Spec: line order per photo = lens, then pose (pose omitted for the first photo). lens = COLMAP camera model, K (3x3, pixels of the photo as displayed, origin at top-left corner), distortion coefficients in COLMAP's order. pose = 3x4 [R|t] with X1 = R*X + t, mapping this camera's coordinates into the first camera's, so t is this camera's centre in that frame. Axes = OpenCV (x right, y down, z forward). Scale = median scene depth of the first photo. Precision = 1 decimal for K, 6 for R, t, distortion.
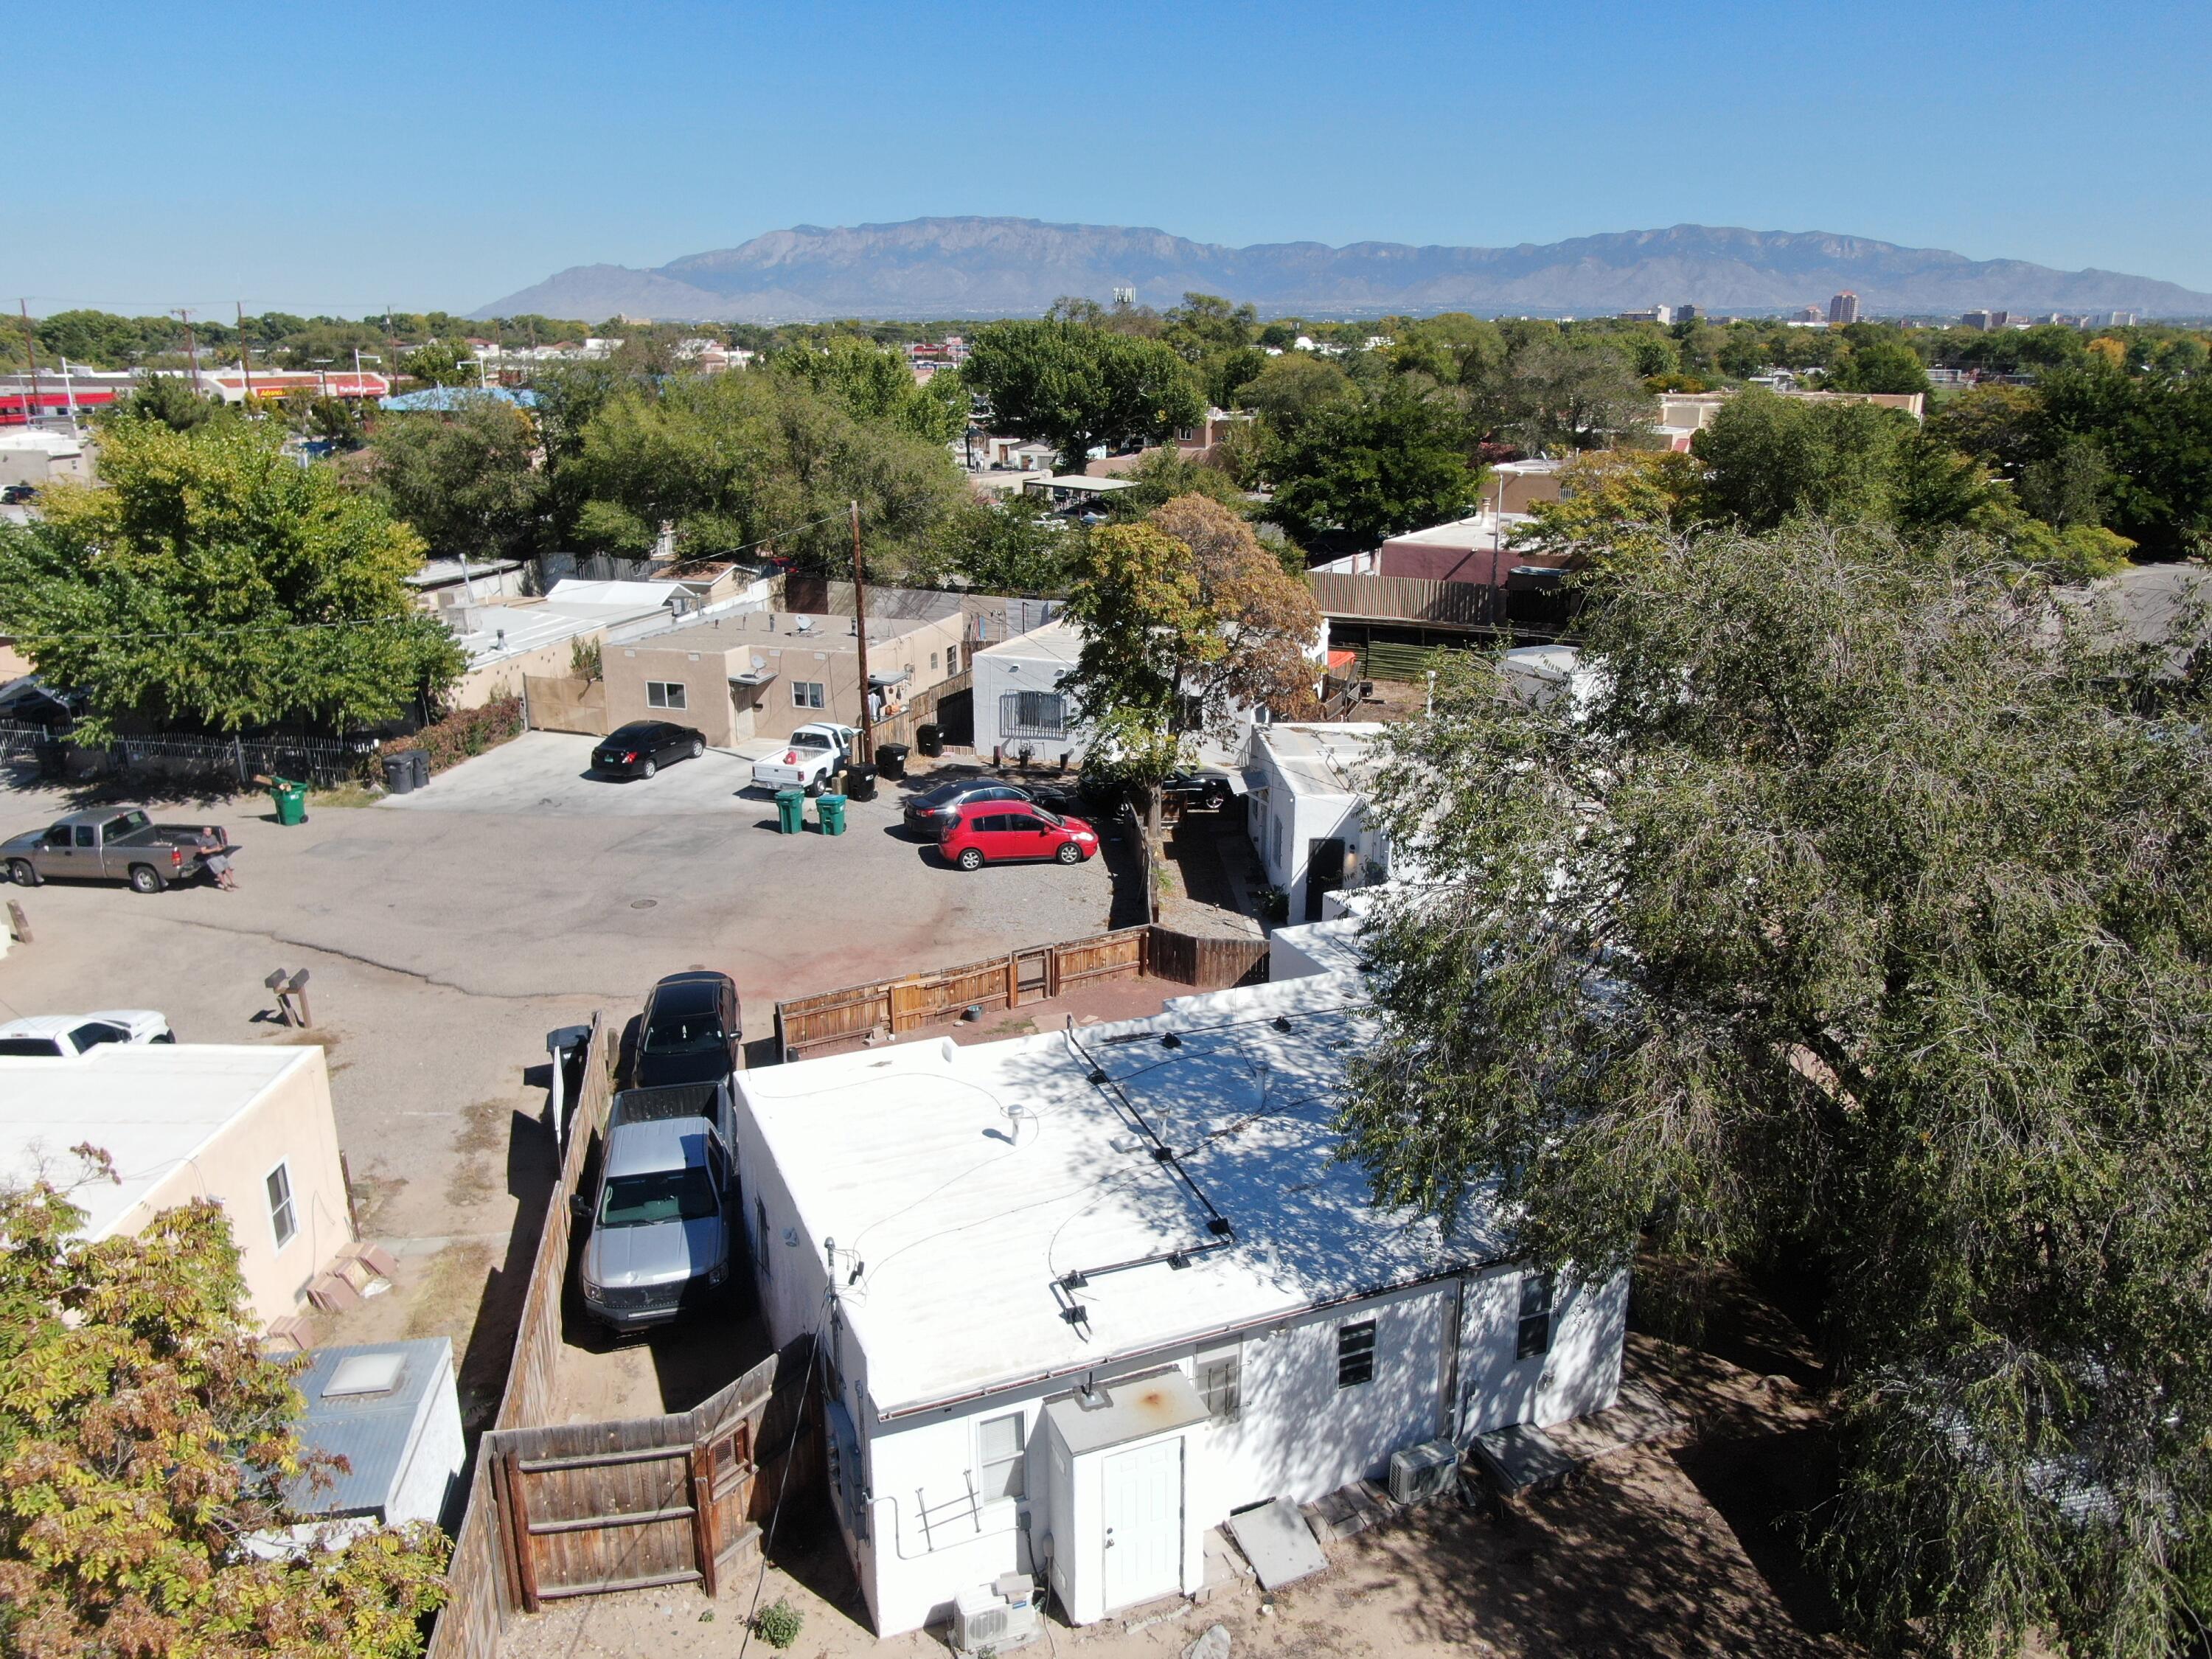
lens RADIAL K [[1635.3, 0, 1111.4], [0, 1635.3, 840.1], [0, 0, 1]] dist [-0.013426, 0.002618]
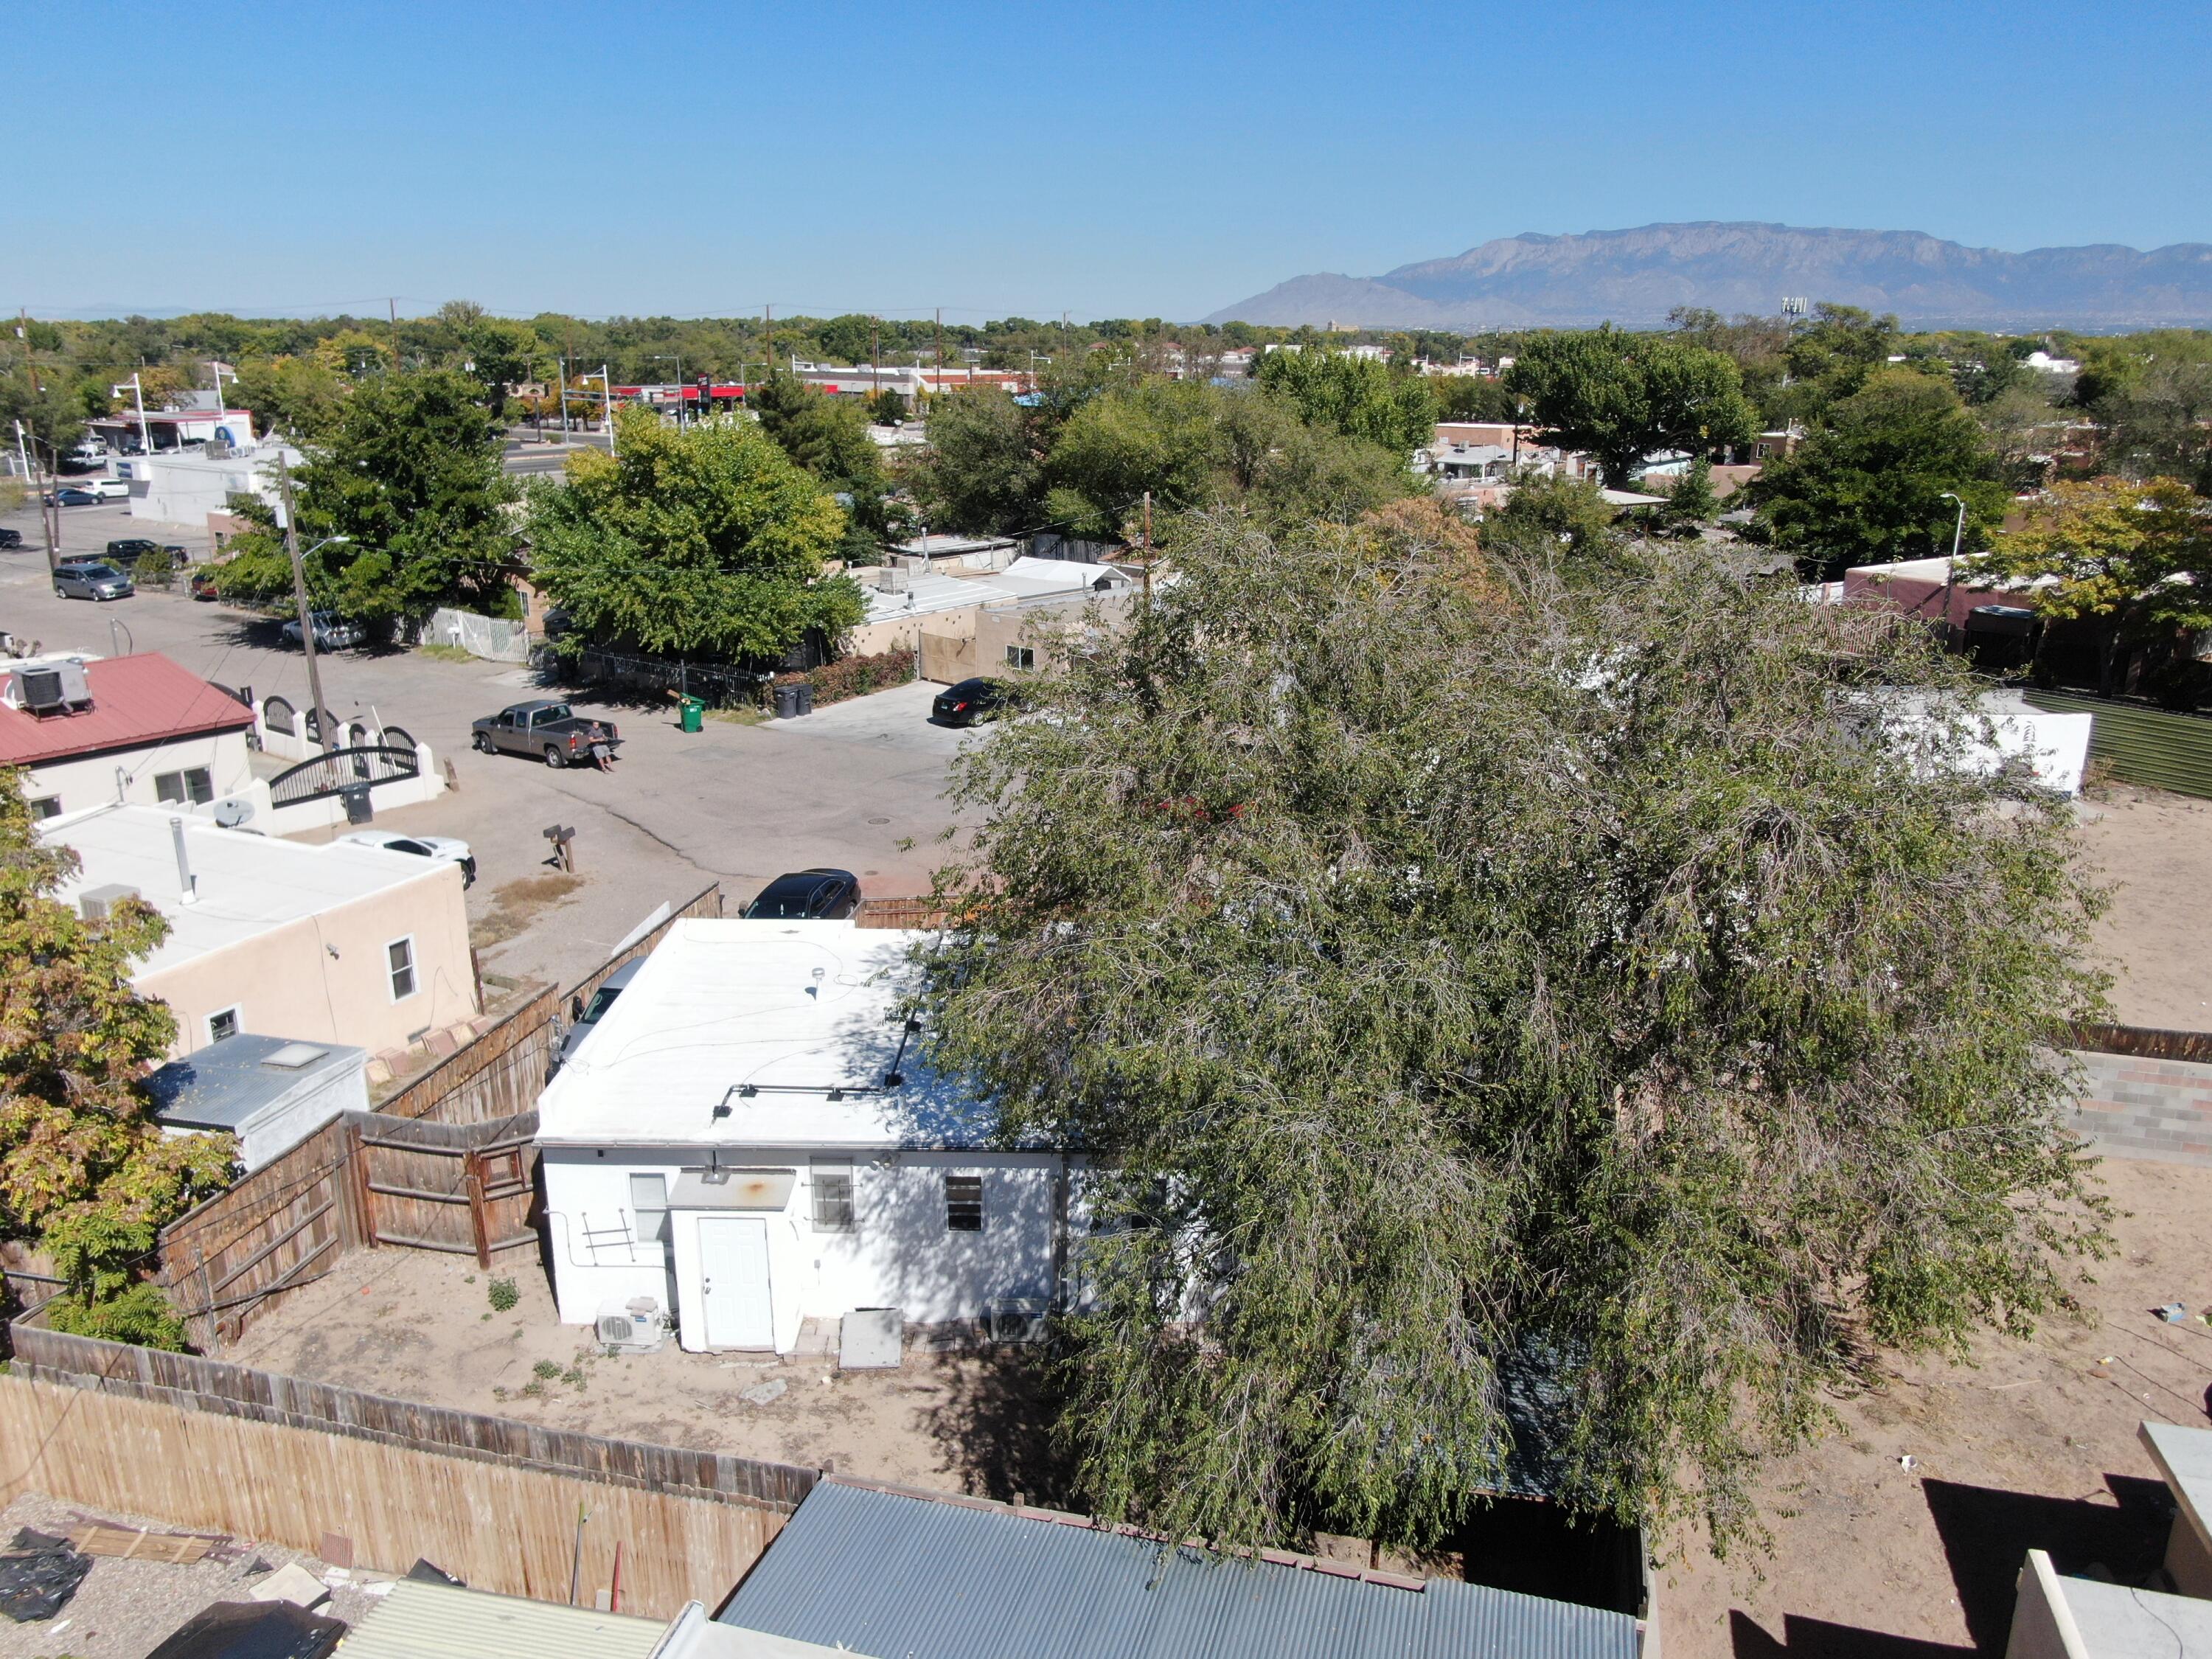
lens RADIAL K [[1635.3, 0, 1111.4], [0, 1635.3, 840.1], [0, 0, 1]] dist [-0.013426, 0.002618]
pose [[0.916945, 0.123789, -0.379327, 0.279963], [-0.125488, 0.991886, 0.020348, 0.006617], [0.378768, 0.028943, 0.925039, -0.026891]]
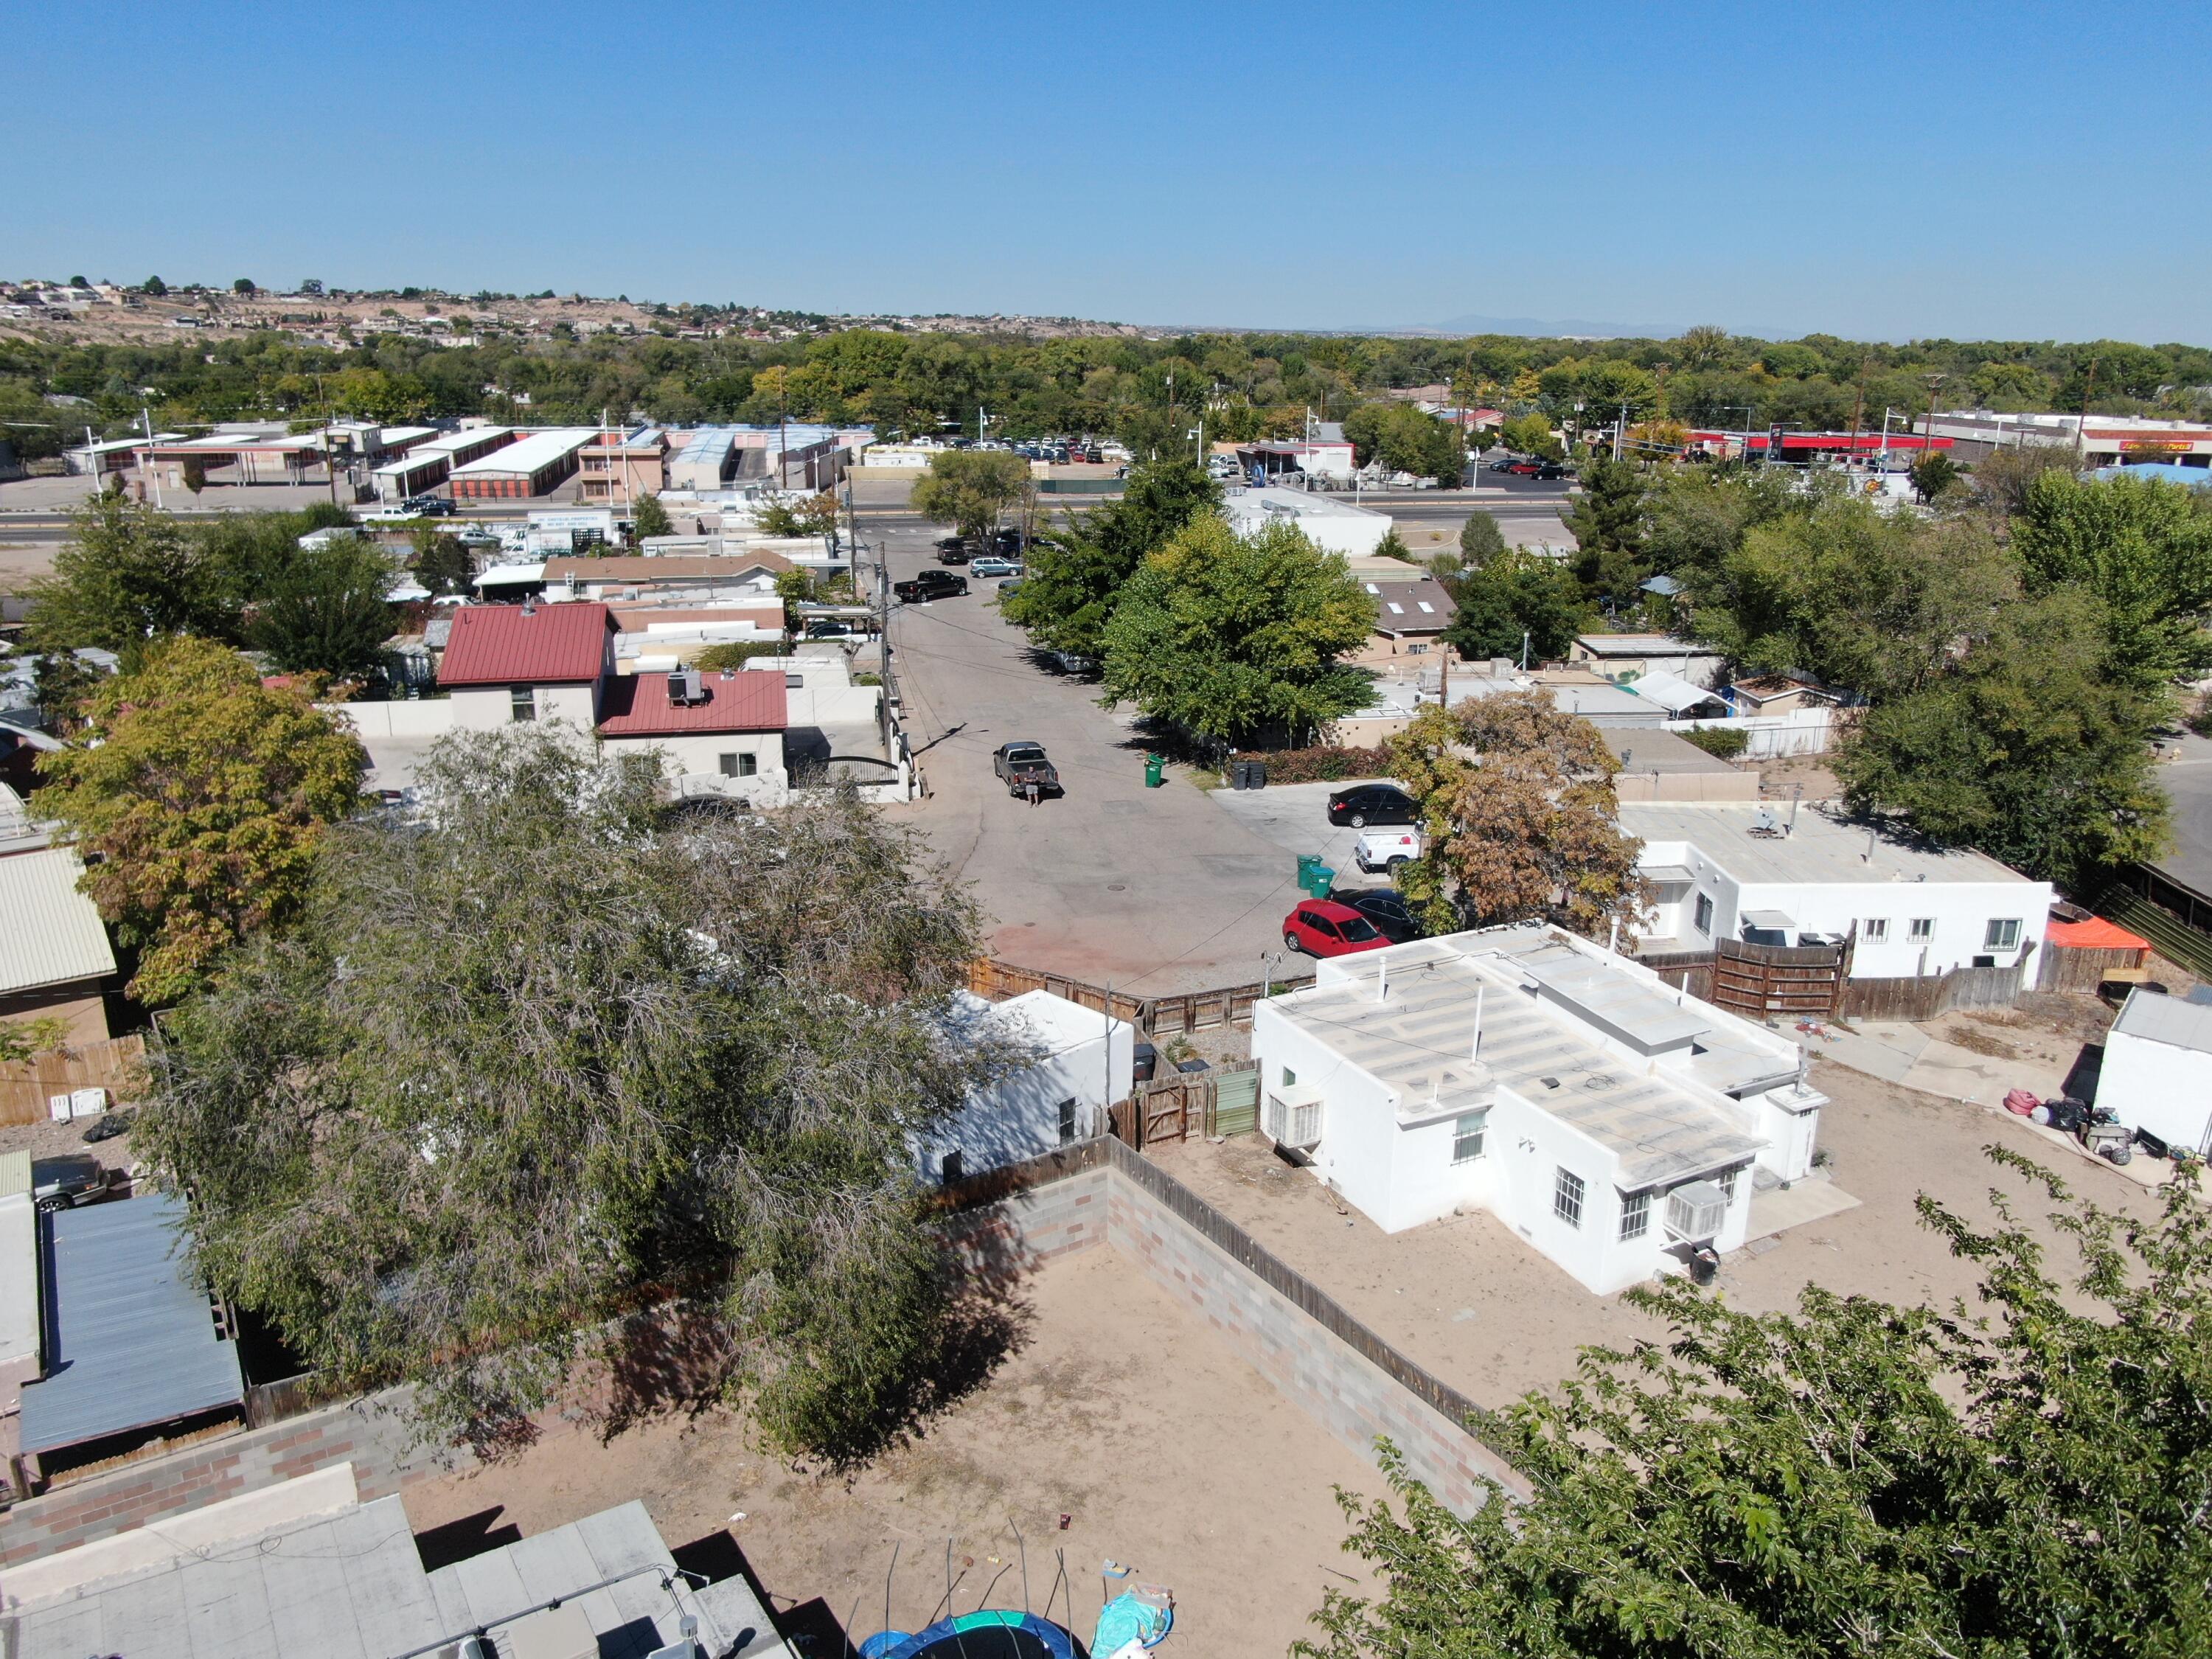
lens RADIAL K [[1635.3, 0, 1111.4], [0, 1635.3, 840.1], [0, 0, 1]] dist [-0.013426, 0.002618]
pose [[0.411173, 0.272329, -0.869928, 0.836101], [-0.280991, 0.945724, 0.163246, -0.205560], [0.867168, 0.177320, 0.465378, 0.279833]]
